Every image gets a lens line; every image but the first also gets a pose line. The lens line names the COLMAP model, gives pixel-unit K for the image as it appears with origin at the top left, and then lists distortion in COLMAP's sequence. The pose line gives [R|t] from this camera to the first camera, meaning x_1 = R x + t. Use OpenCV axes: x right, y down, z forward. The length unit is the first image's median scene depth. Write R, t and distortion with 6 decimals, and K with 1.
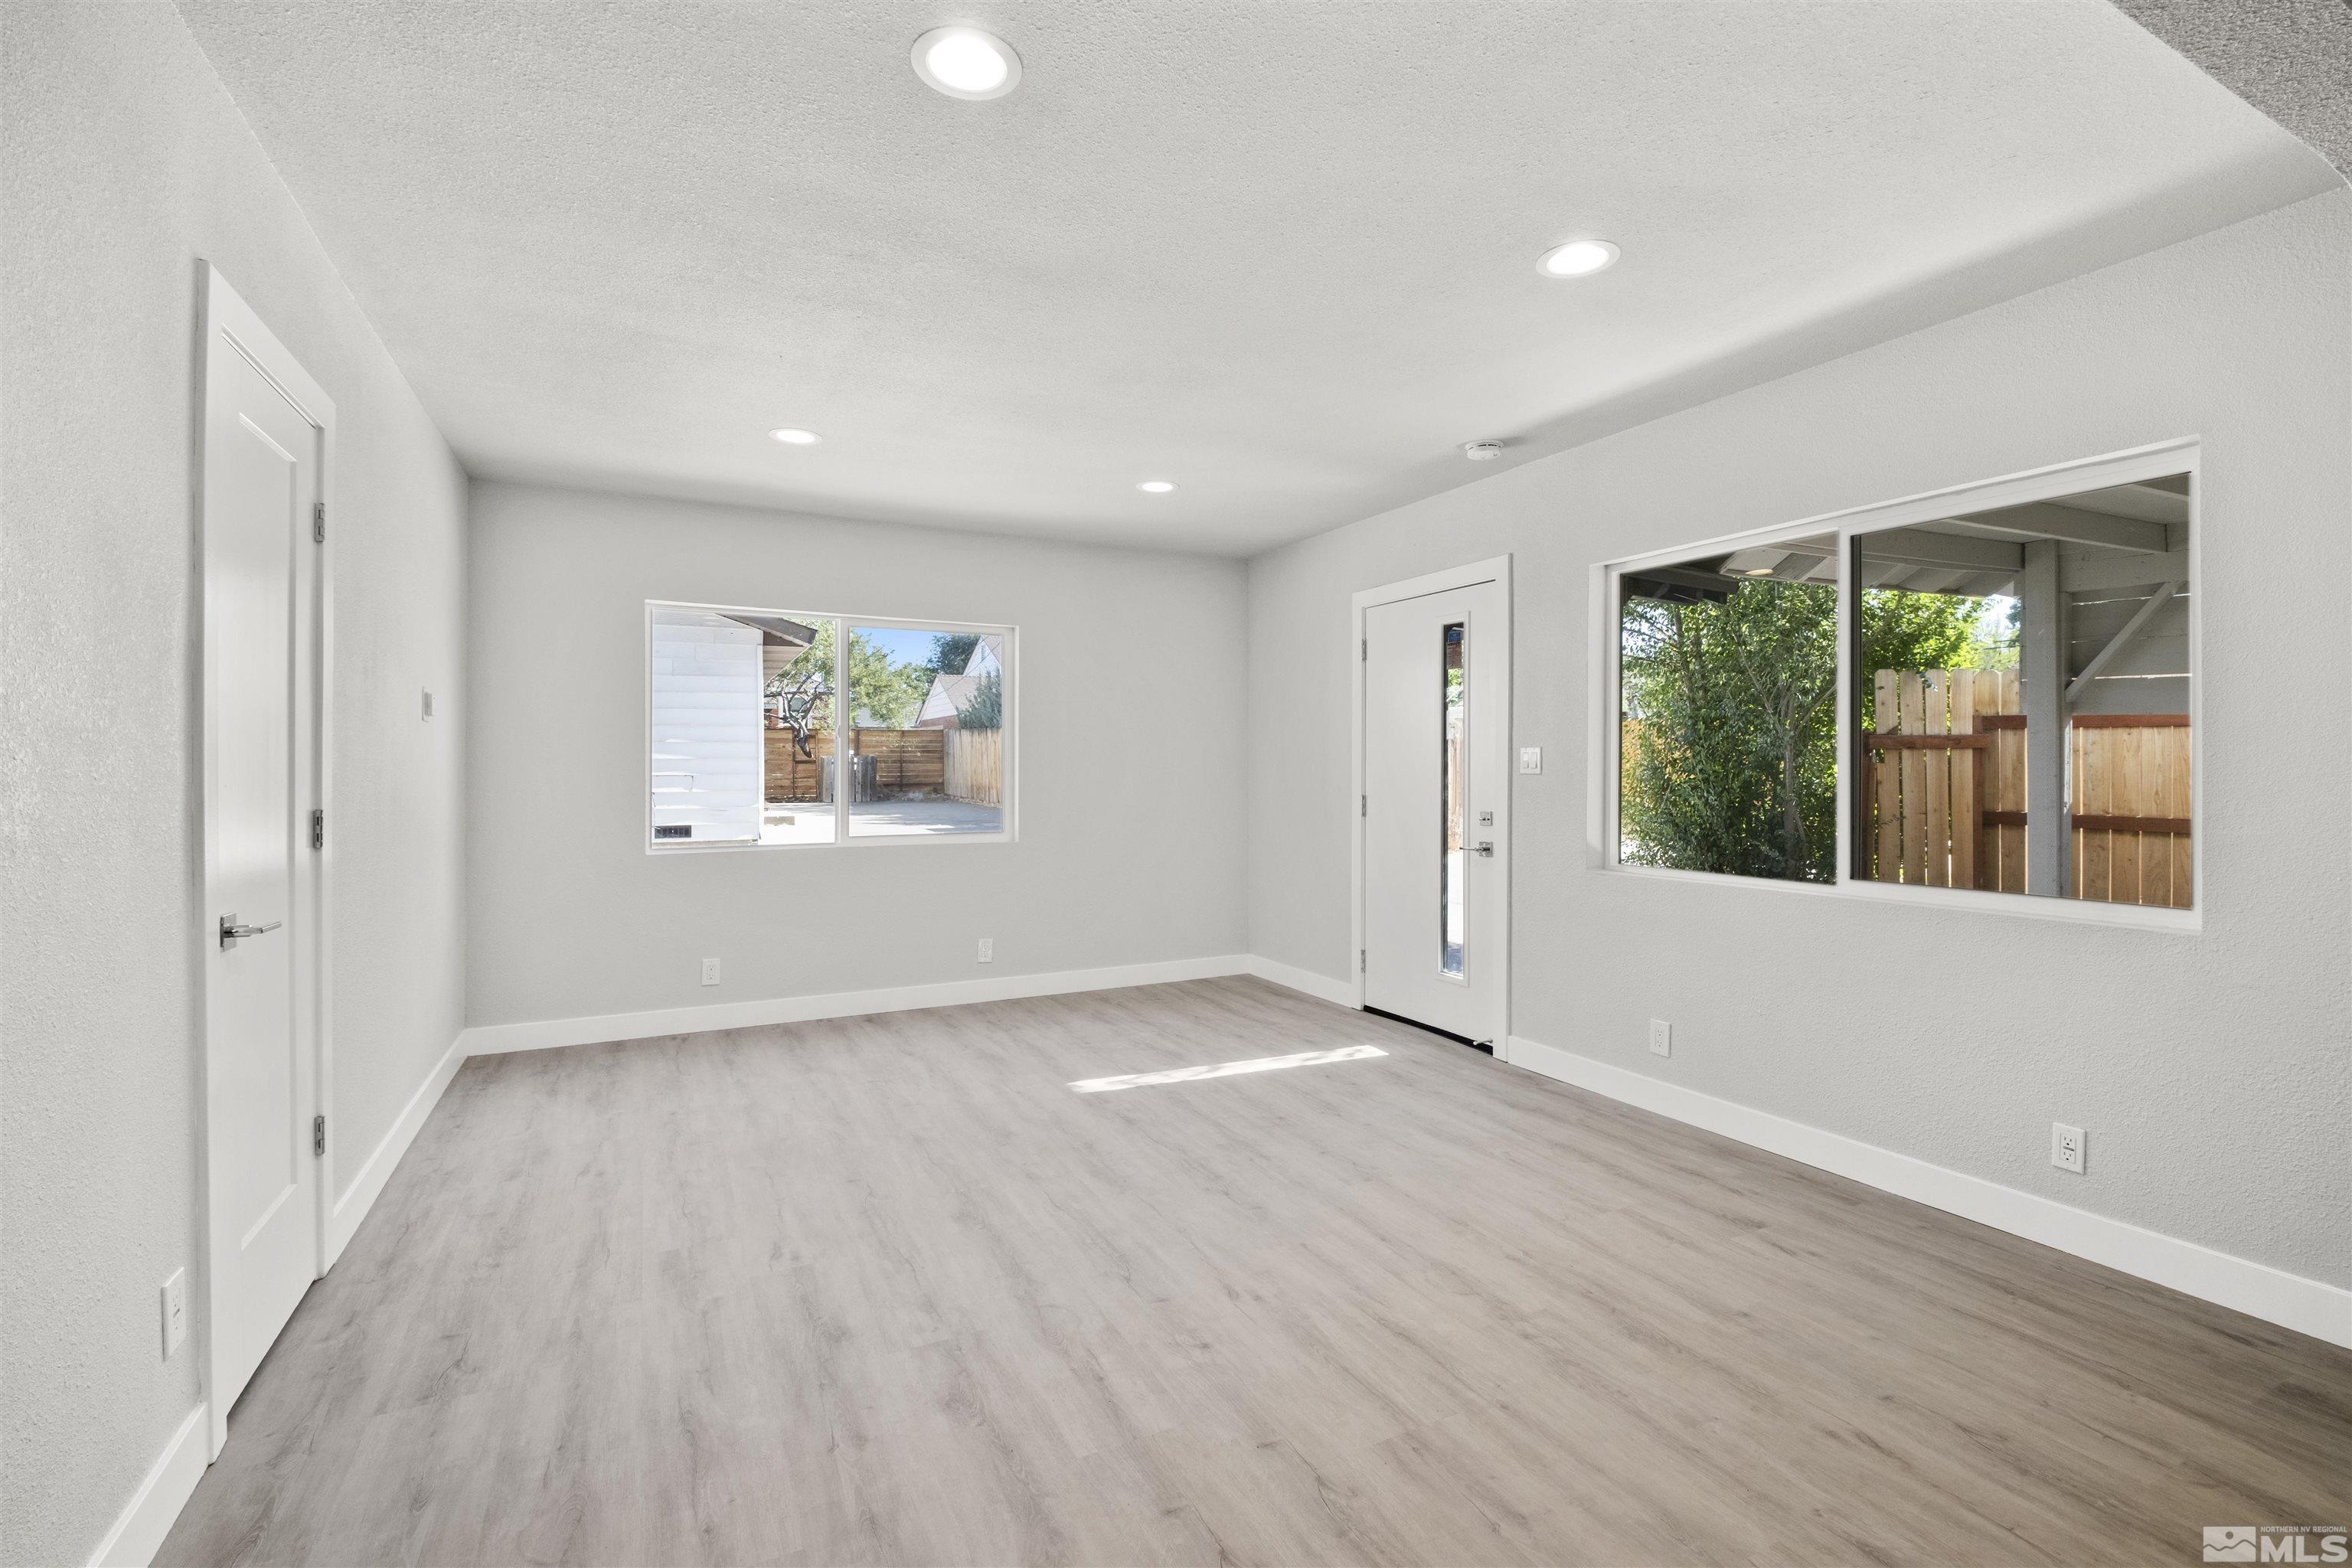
lens RADIAL K [[1038.5, 0, 1172.5], [0, 1038.5, 772.7], [0, 0, 1]] dist [-0.004246, -0.001339]
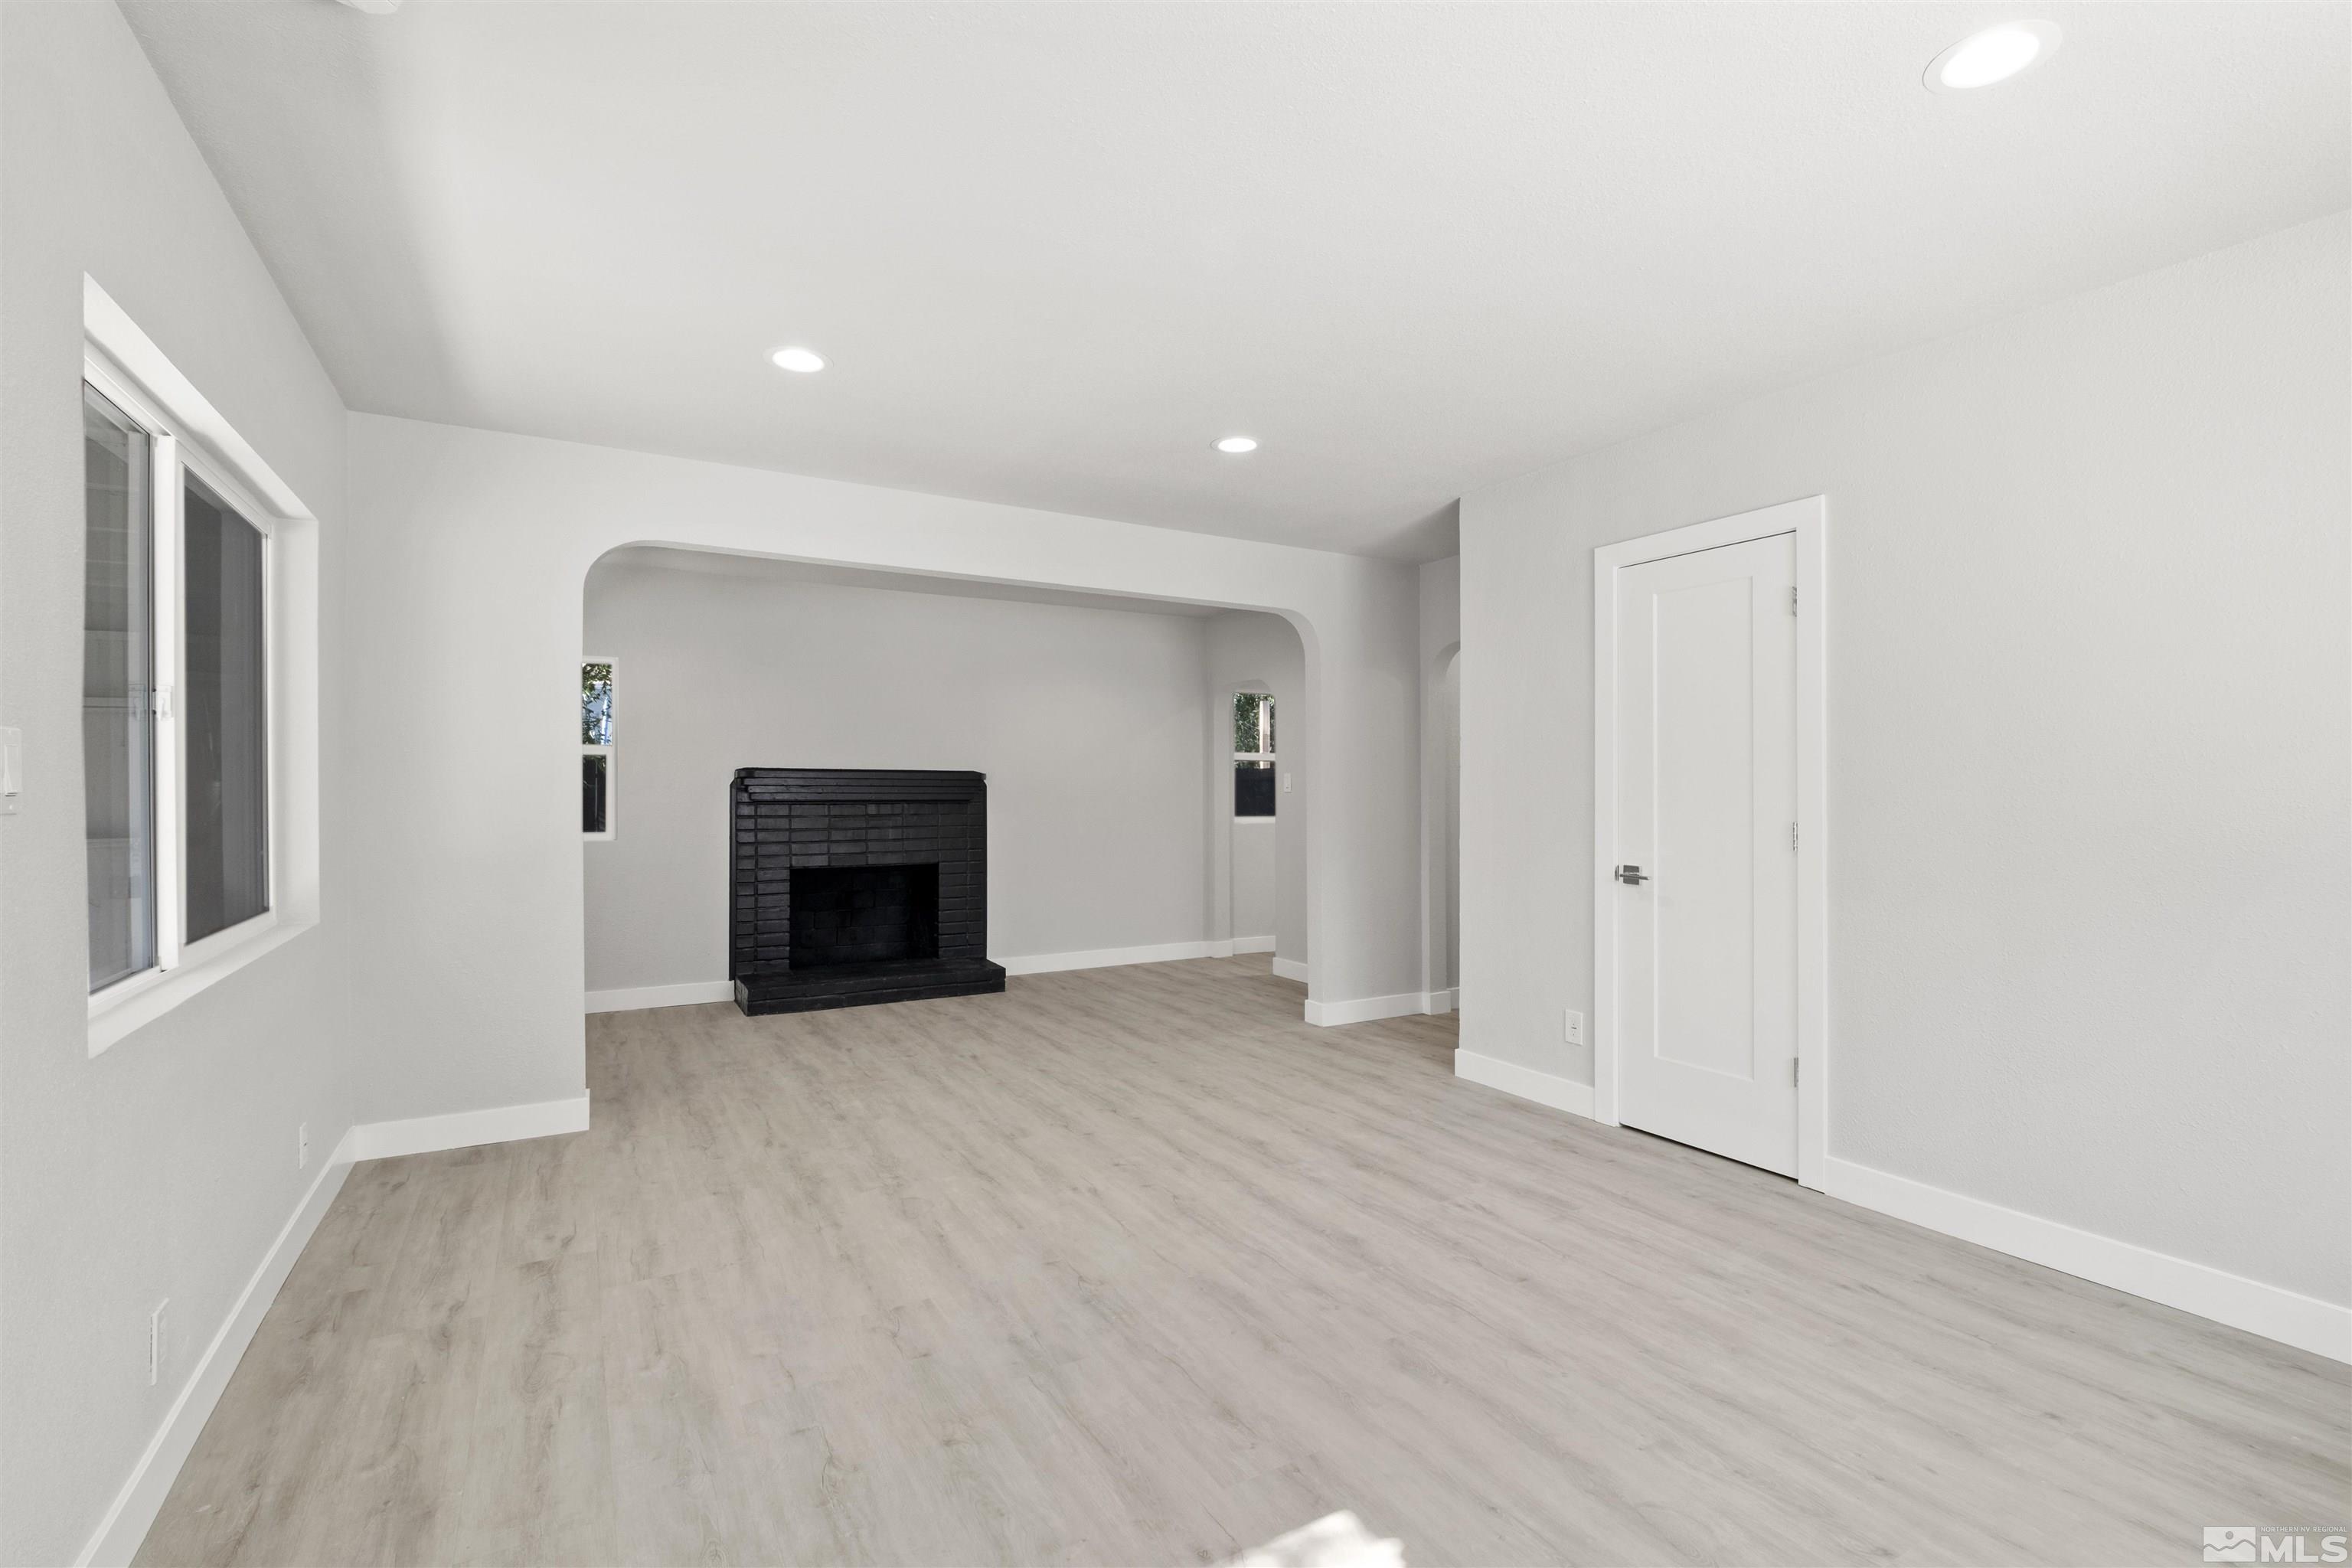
lens RADIAL K [[1038.5, 0, 1177.6], [0, 1038.5, 784.6], [0, 0, 1]] dist [-0.004246, -0.001339]
pose [[-0.998551, 0.000170, -0.053808, 0.020103], [-0.000060, 0.999991, 0.004272, -0.014999], [0.053808, 0.004269, -0.998542, 2.100119]]
